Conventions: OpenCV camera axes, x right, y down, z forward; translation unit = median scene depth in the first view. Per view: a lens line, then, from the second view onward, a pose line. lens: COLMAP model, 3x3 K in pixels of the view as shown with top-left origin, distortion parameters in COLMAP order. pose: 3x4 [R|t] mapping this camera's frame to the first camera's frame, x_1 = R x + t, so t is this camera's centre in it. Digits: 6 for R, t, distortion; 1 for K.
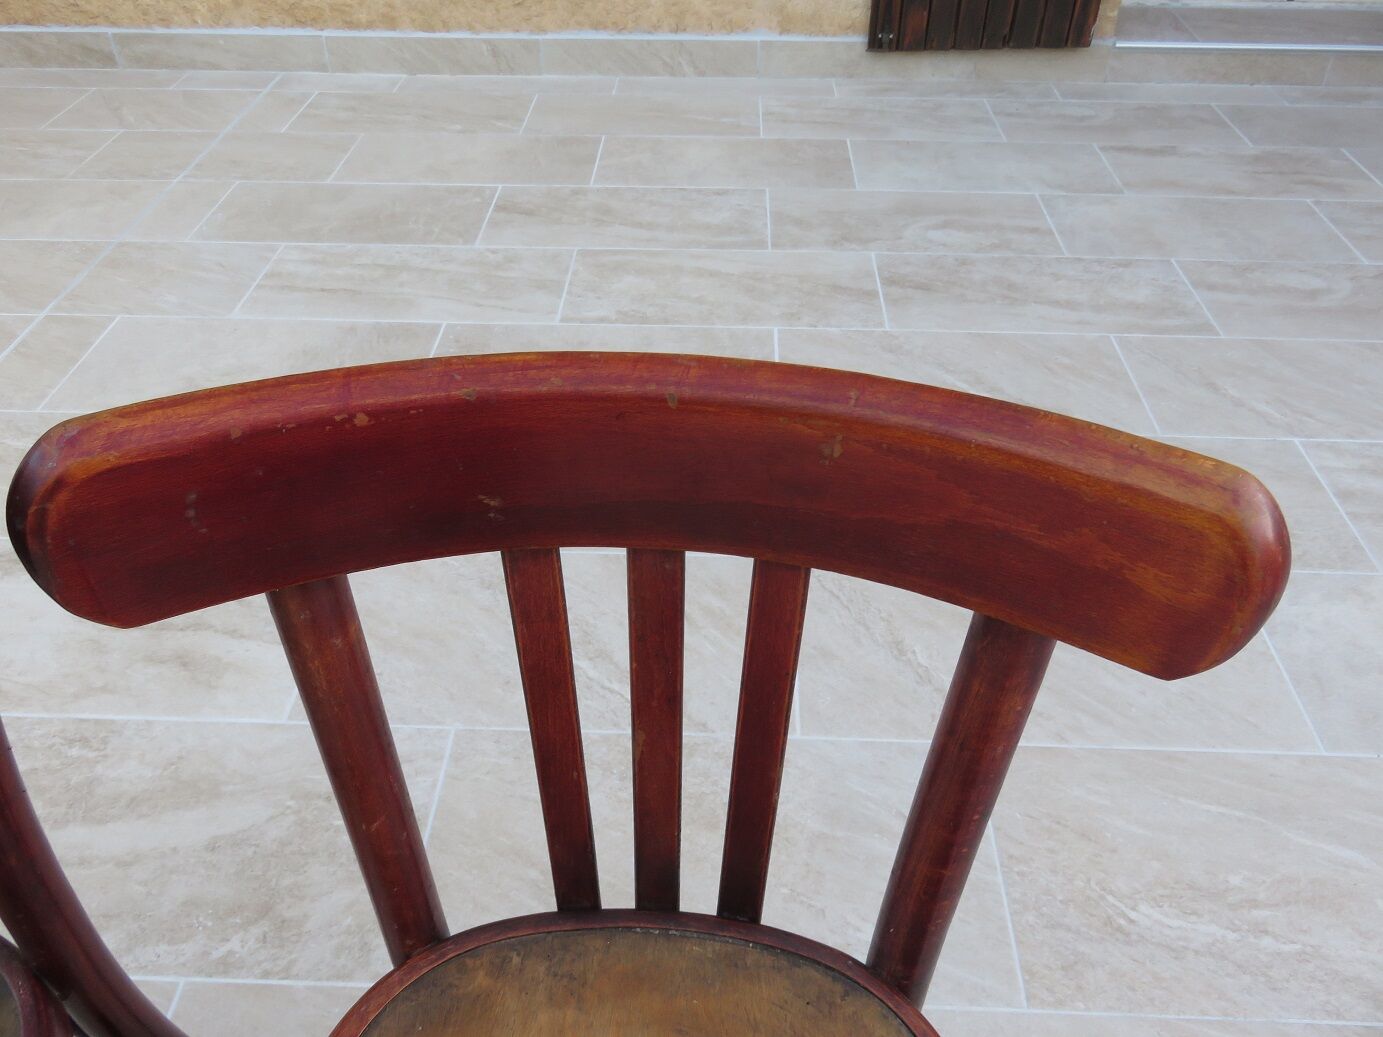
lens RADIAL K [[1025.0, 0, 691.5], [0, 1025.0, 518.5], [0, 0, 1]] dist [-0.011064, 0.002818]
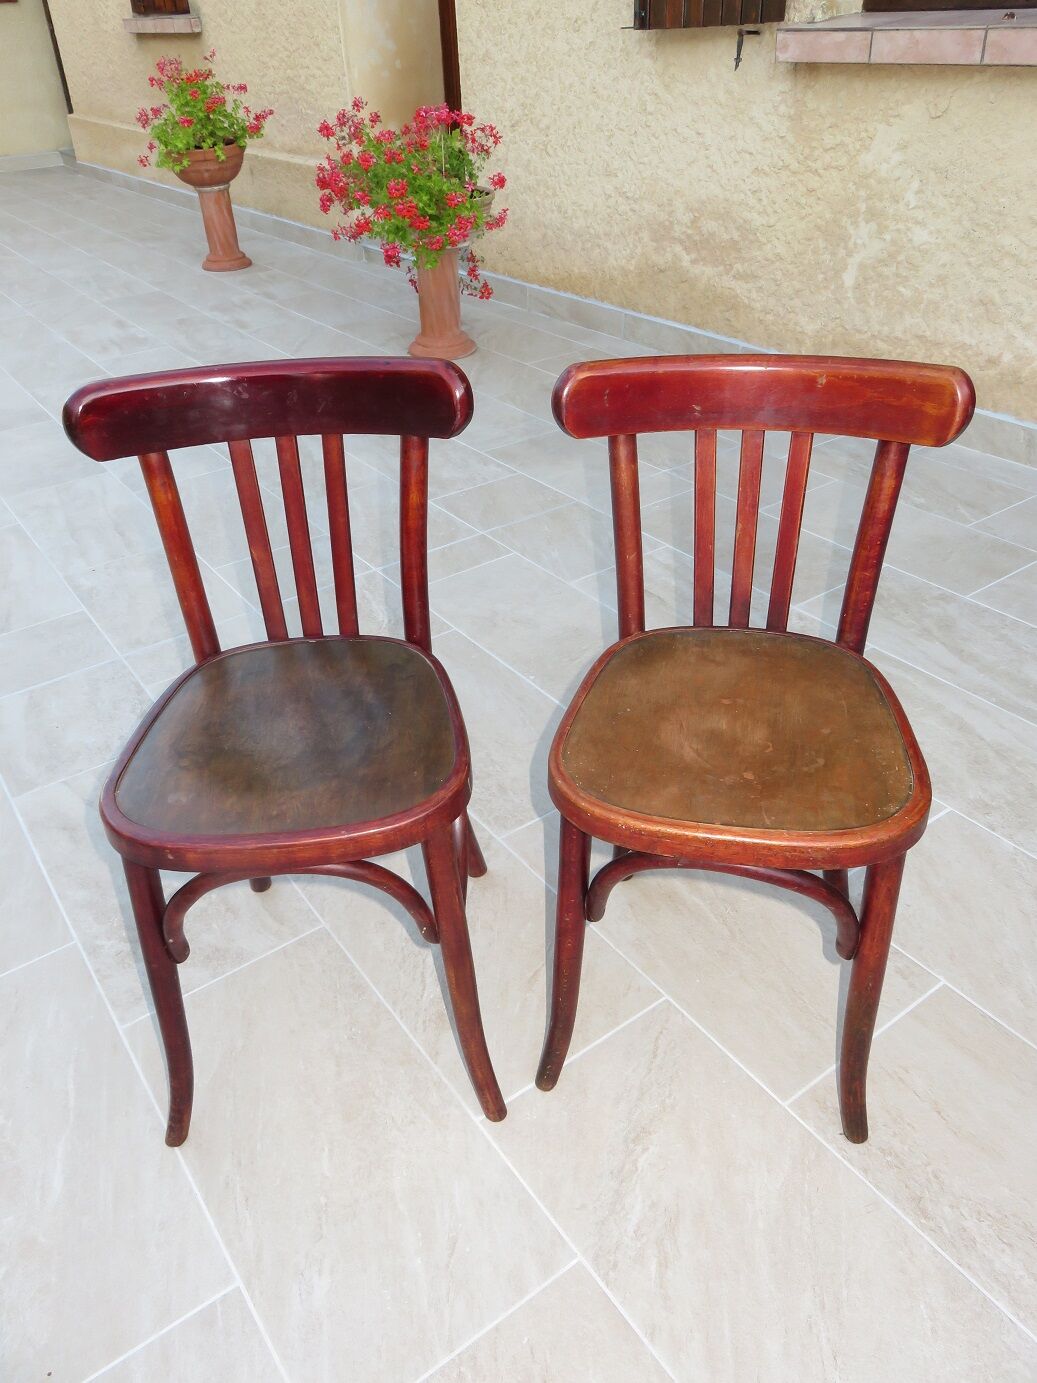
lens RADIAL K [[1025.0, 0, 518.5], [0, 1025.0, 691.5], [0, 0, 1]] dist [-0.011064, 0.002818]
pose [[0.613276, 0.416501, -0.671133, 0.320368], [-0.486992, 0.868346, 0.093881, -0.139306], [0.621877, 0.269262, 0.735368, 0.076636]]
